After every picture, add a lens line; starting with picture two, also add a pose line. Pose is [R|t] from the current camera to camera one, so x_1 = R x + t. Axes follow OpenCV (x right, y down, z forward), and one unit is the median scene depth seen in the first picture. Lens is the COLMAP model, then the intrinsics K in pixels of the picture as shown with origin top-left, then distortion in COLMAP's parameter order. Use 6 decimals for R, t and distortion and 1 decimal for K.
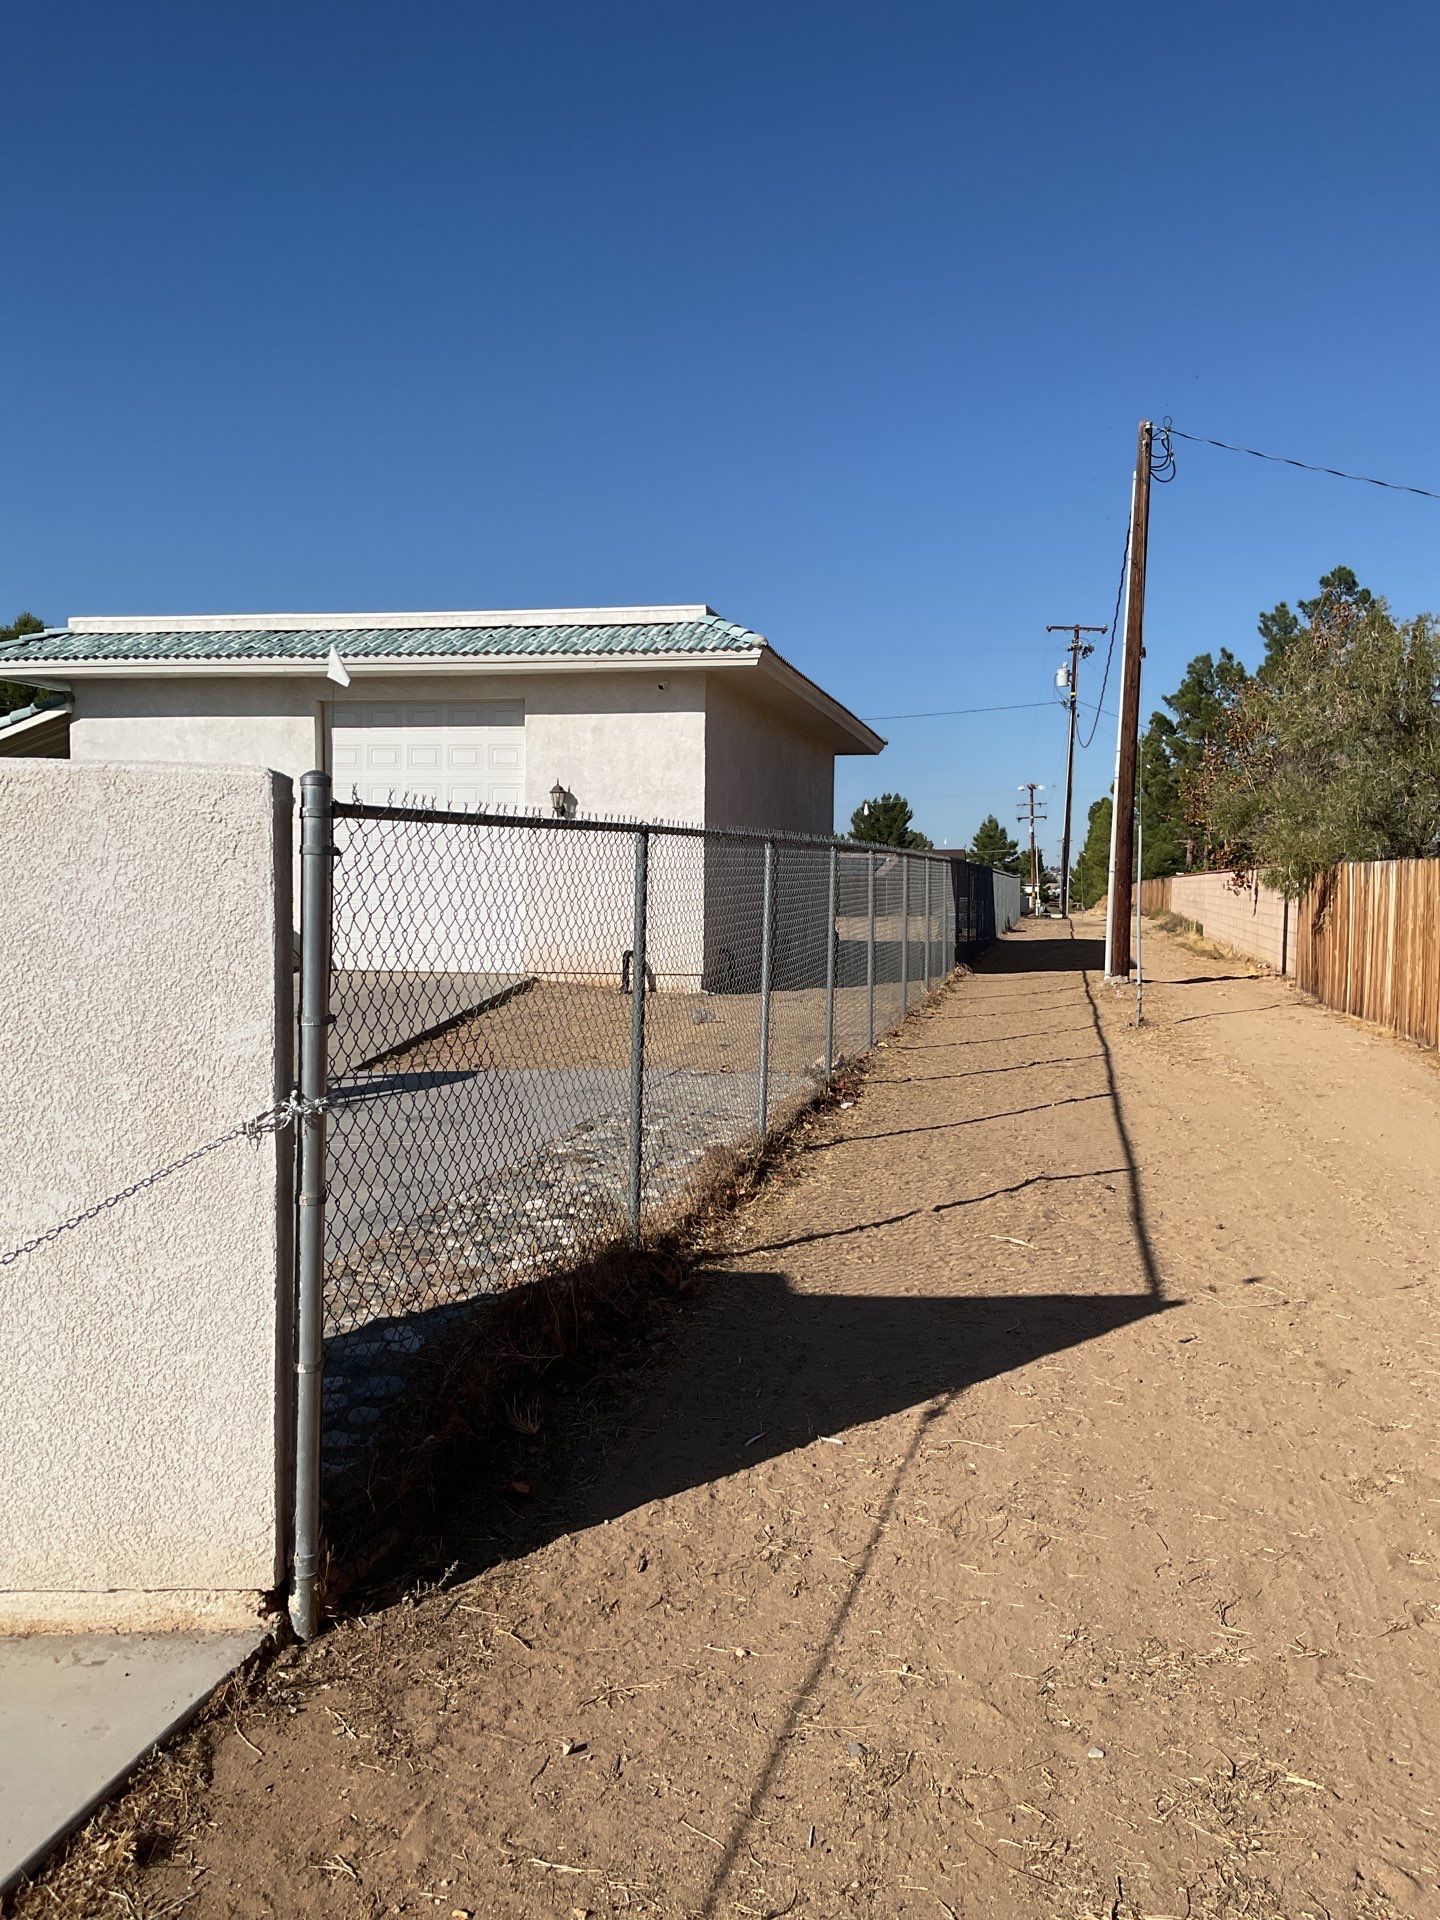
lens RADIAL K [[1580.3, 0, 710.4], [0, 1580.3, 974.4], [0, 0, 1]] dist [0.090882, -0.154676]
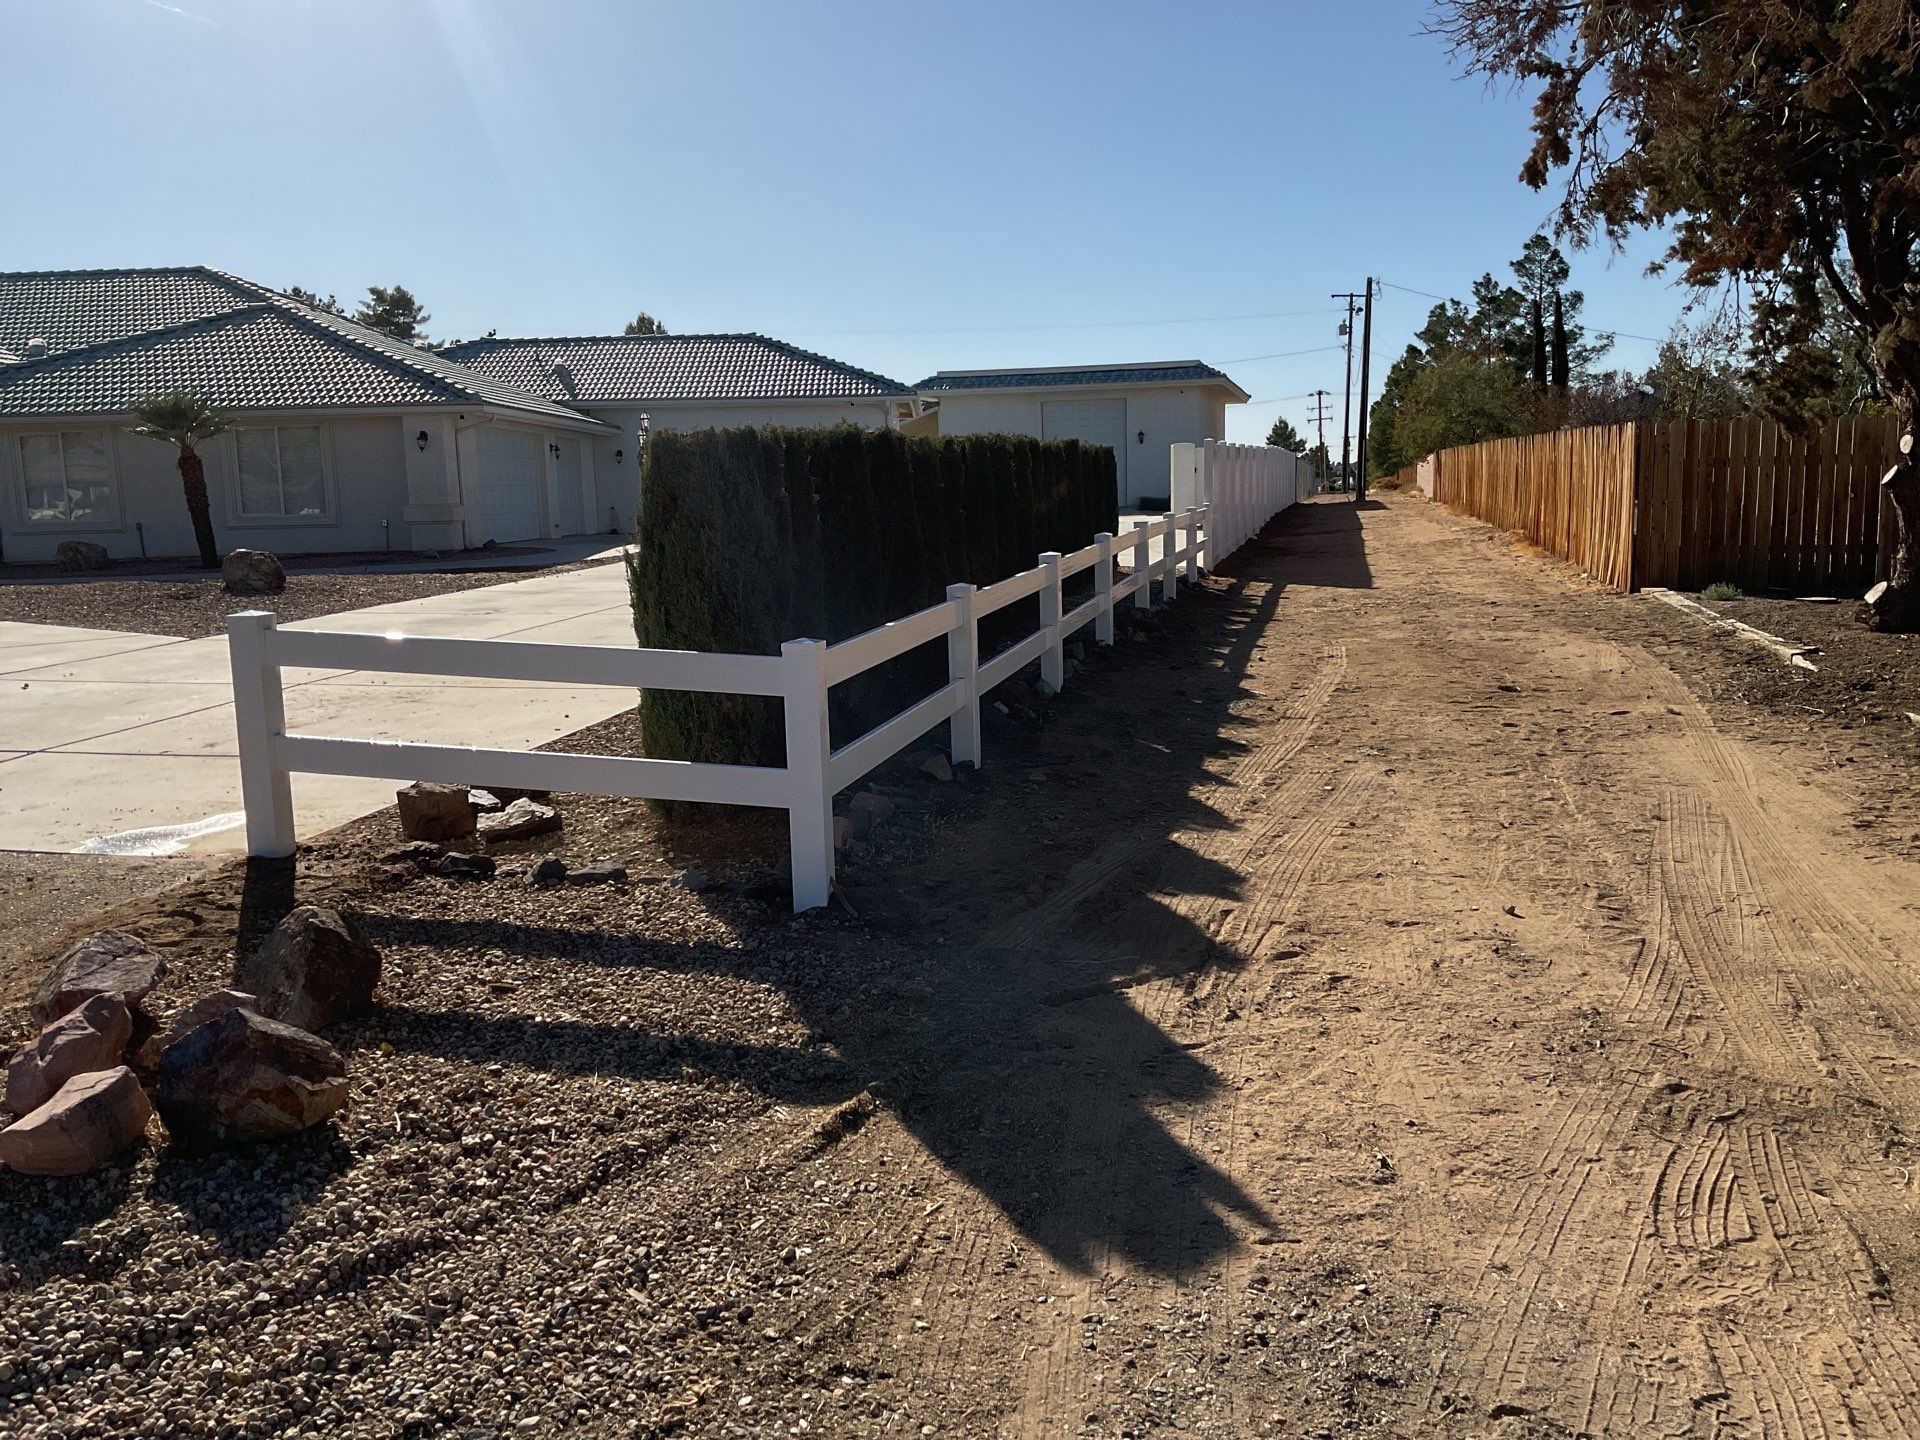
lens RADIAL K [[1580.3, 0, 949.5], [0, 1580.3, 710.0], [0, 0, 1]] dist [0.090882, -0.154676]
pose [[0.998822, -0.037096, -0.031273, -0.328955], [0.039401, 0.996279, 0.076653, 0.117042], [0.028313, -0.077795, 0.996567, -1.550169]]
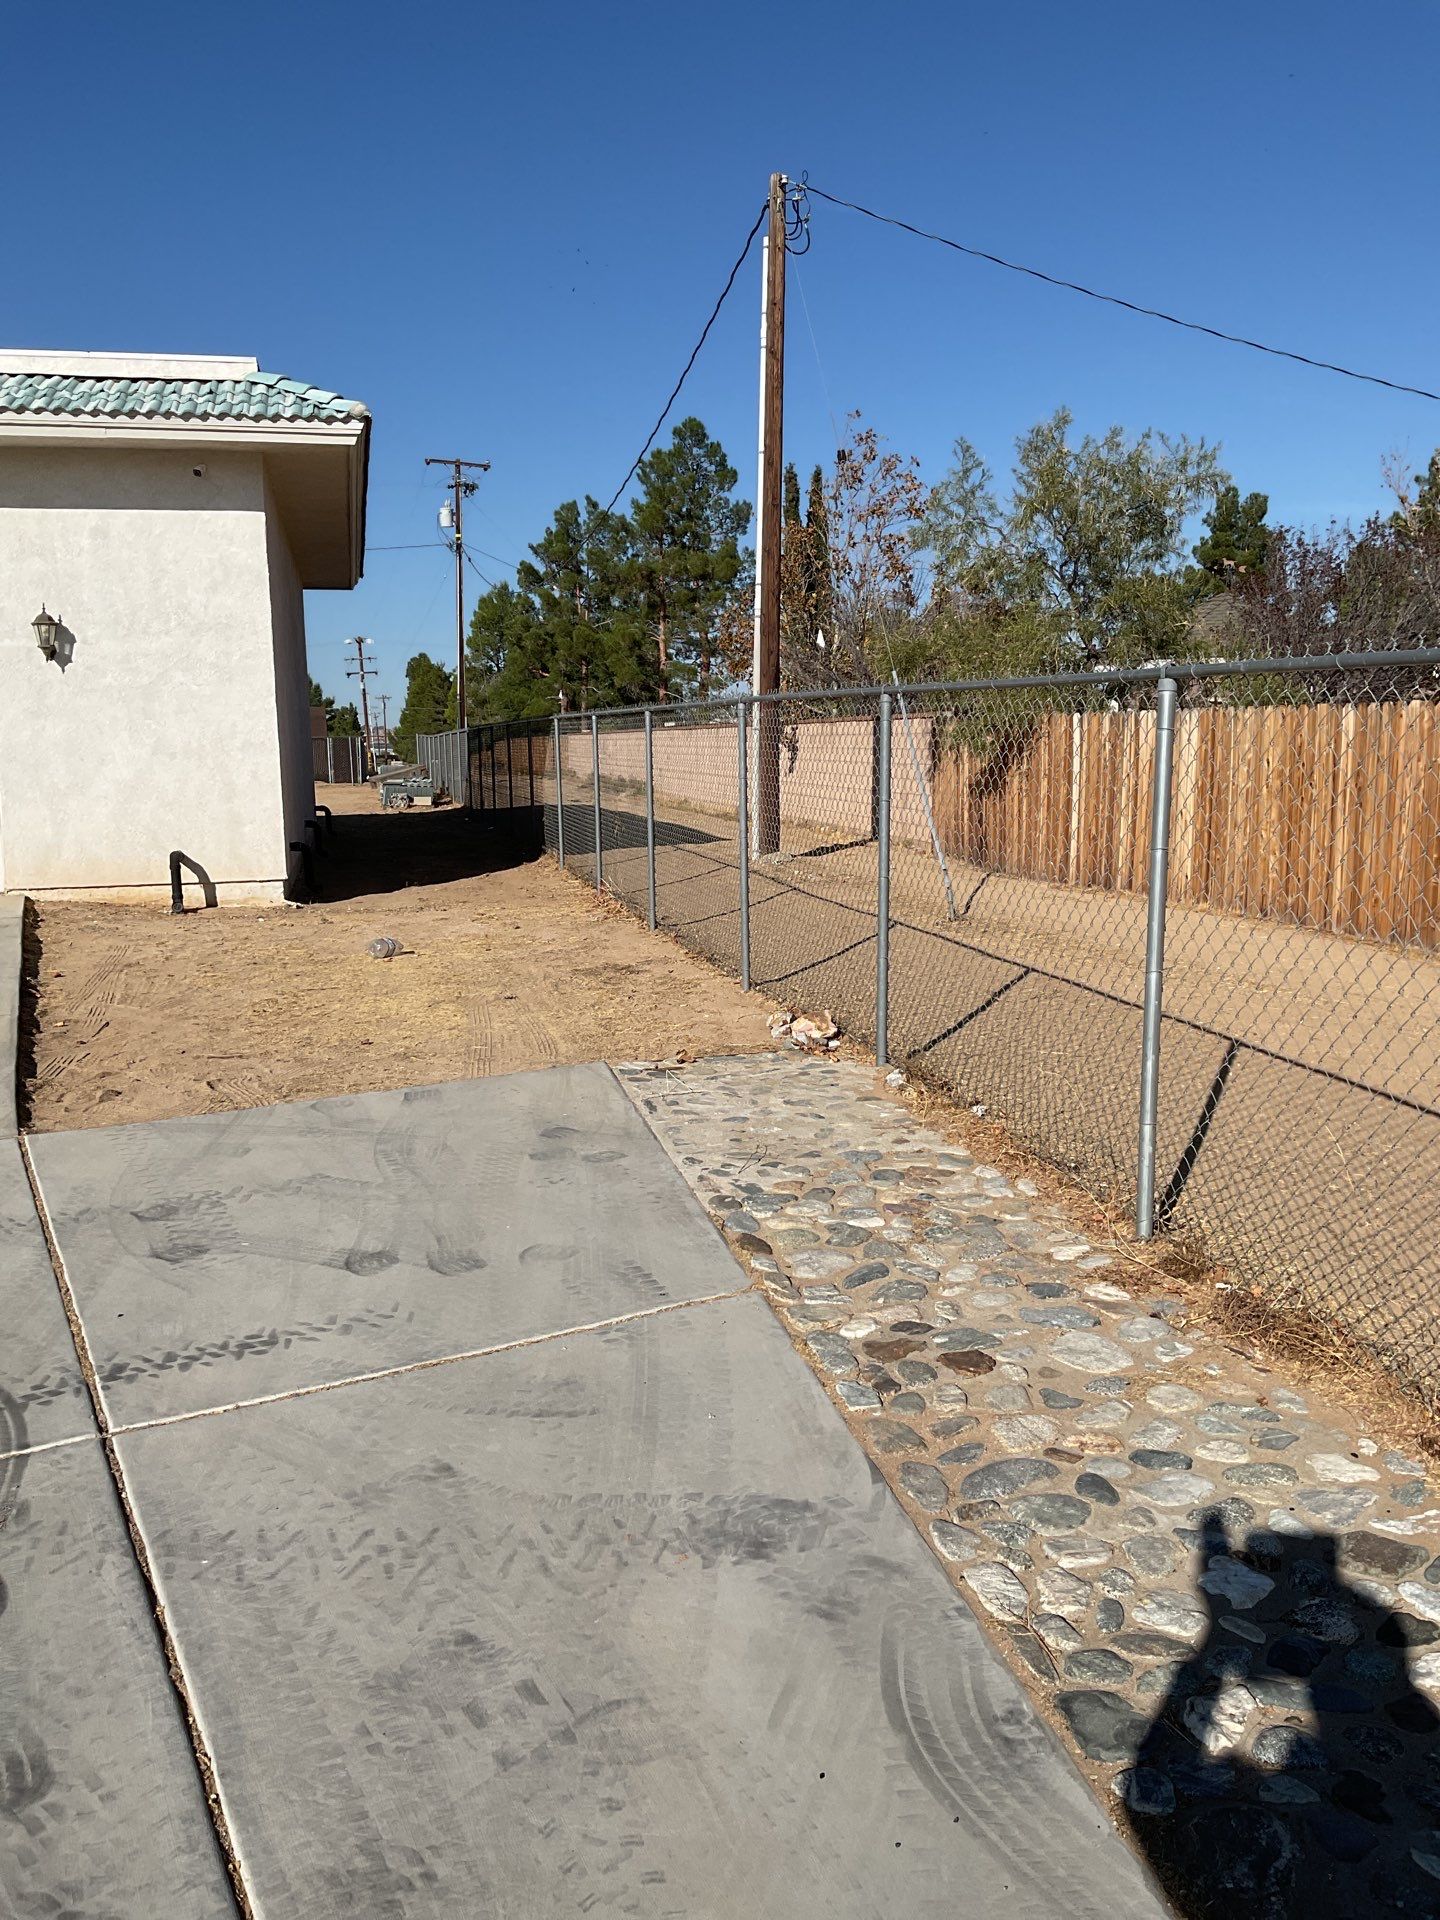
lens RADIAL K [[1580.3, 0, 711.8], [0, 1580.3, 963.7], [0, 0, 1]] dist [0.090882, -0.154676]
pose [[0.906191, -0.081236, 0.414992, -0.128001], [0.047197, 0.994672, 0.091648, -0.018253], [-0.420226, -0.063464, 0.905198, 0.234944]]
